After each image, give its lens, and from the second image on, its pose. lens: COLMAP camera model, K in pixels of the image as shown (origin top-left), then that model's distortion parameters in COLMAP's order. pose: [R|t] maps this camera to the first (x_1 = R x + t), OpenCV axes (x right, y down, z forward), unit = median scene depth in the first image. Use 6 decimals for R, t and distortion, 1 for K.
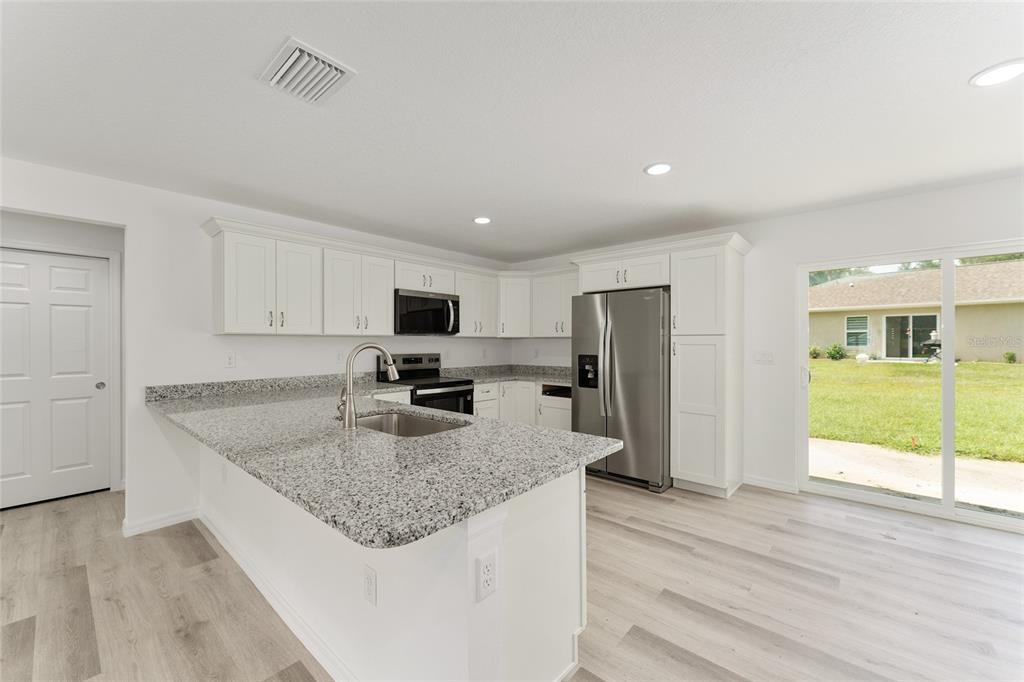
lens RADIAL K [[409.6, 0, 514.0], [0, 409.6, 348.4], [0, 0, 1]] dist [-0.000498, -0.000204]
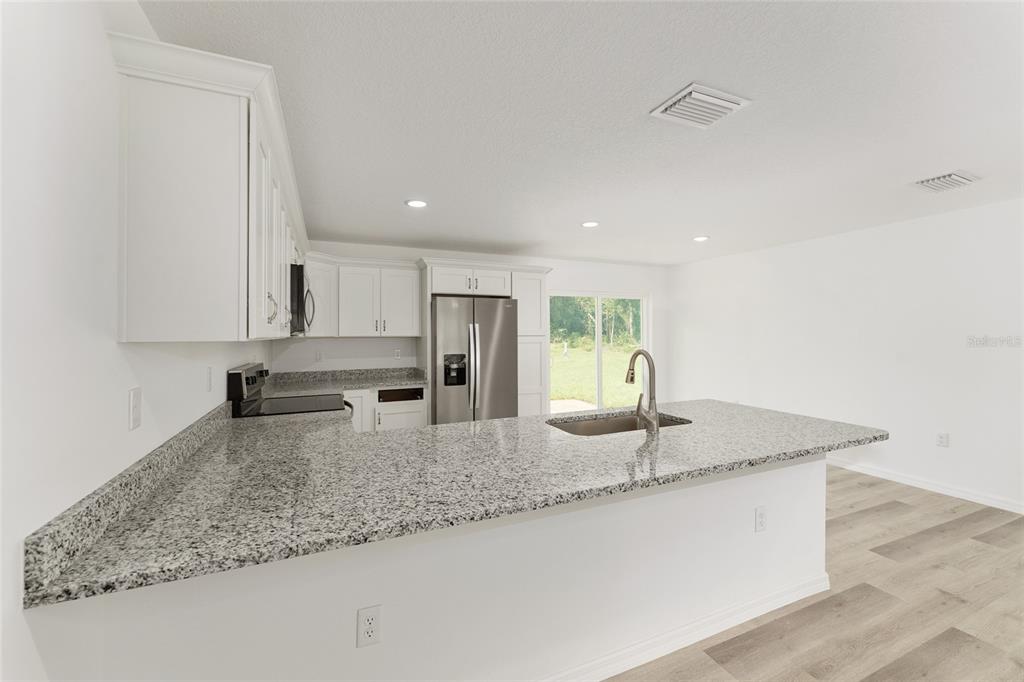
lens RADIAL K [[416.3, 0, 511.5], [0, 416.3, 335.9], [0, 0, 1]] dist [-0.000239, -0.000058]
pose [[0.428136, -0.003675, 0.903707, -0.738966], [0.018987, 0.999808, -0.004929, -0.023801], [-0.903515, 0.019269, 0.428123, 0.412375]]
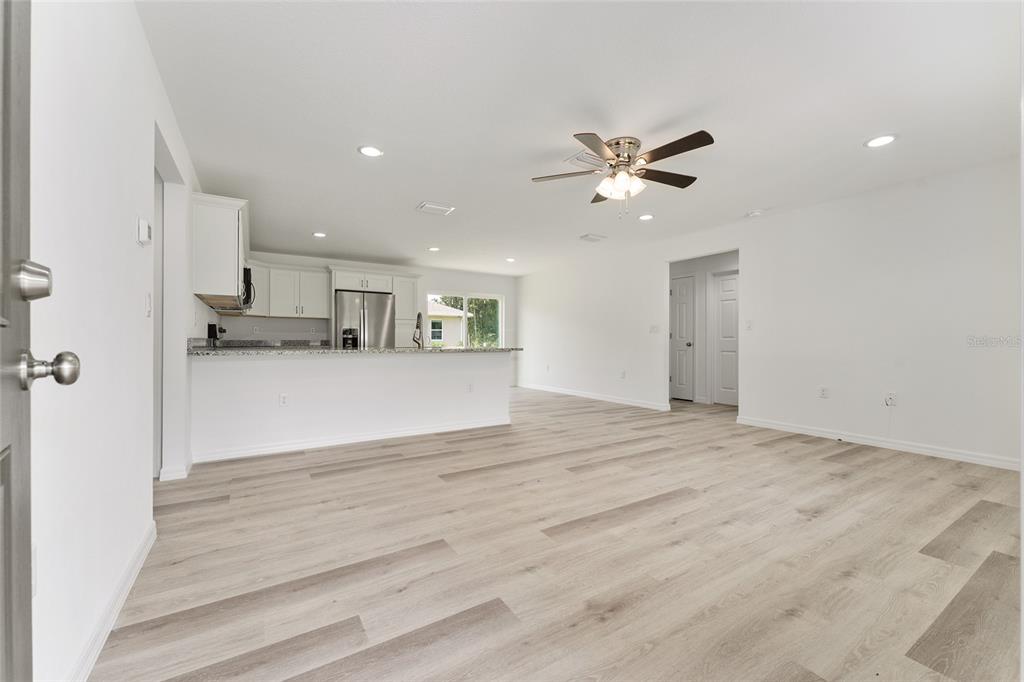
lens RADIAL K [[409.6, 0, 514.0], [0, 409.6, 348.4], [0, 0, 1]] dist [-0.000498, -0.000204]
pose [[0.286700, -0.013143, 0.957930, -1.217889], [0.012169, 0.999875, 0.010077, 0.086942], [-0.957943, 0.008768, 0.286824, -0.096426]]
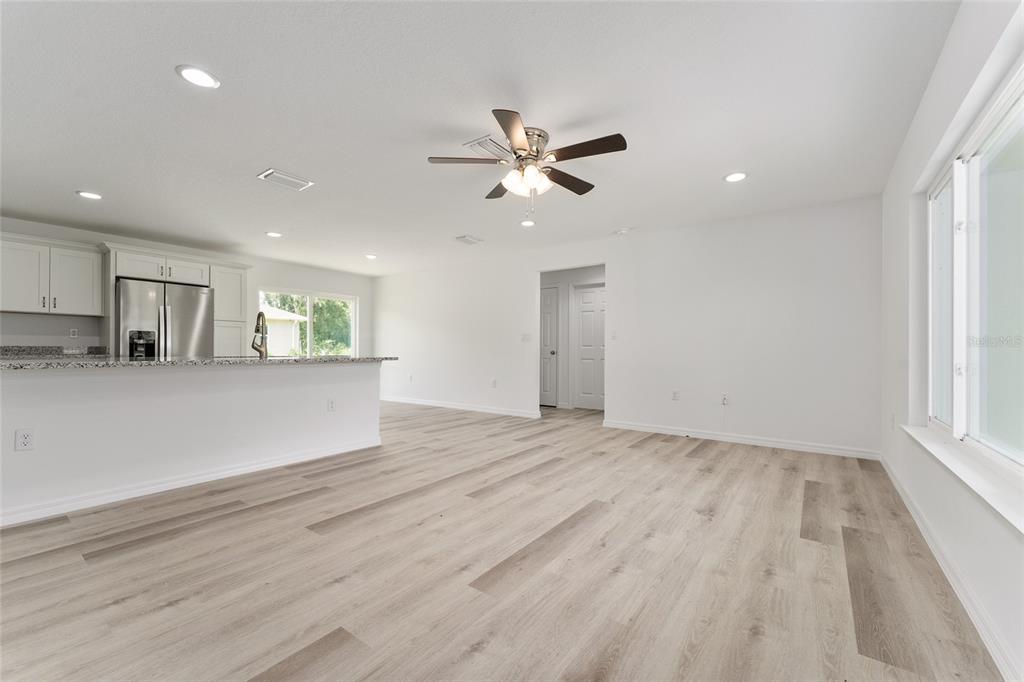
lens RADIAL K [[411.9, 0, 516.2], [0, 411.9, 353.9], [0, 0, 1]] dist [-0.000411, -0.000419]
pose [[-0.085260, -0.008041, 0.996326, -1.132403], [0.010511, 0.999905, 0.008969, 0.084119], [-0.996303, 0.011237, -0.085168, 0.011198]]
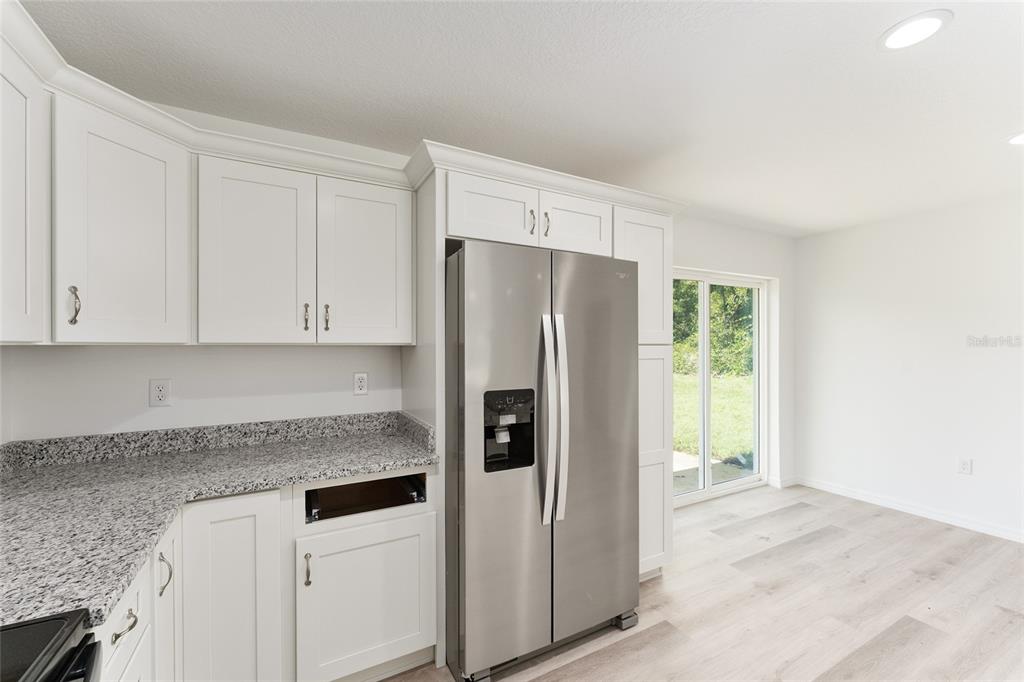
lens RADIAL K [[411.2, 0, 510.2], [0, 411.2, 348.3], [0, 0, 1]] dist [0.002239, 0.000077]
pose [[0.355015, -0.005543, 0.934844, -0.212577], [0.016270, 0.999868, -0.000250, -0.026398], [-0.934719, 0.015299, 0.355058, 0.862377]]
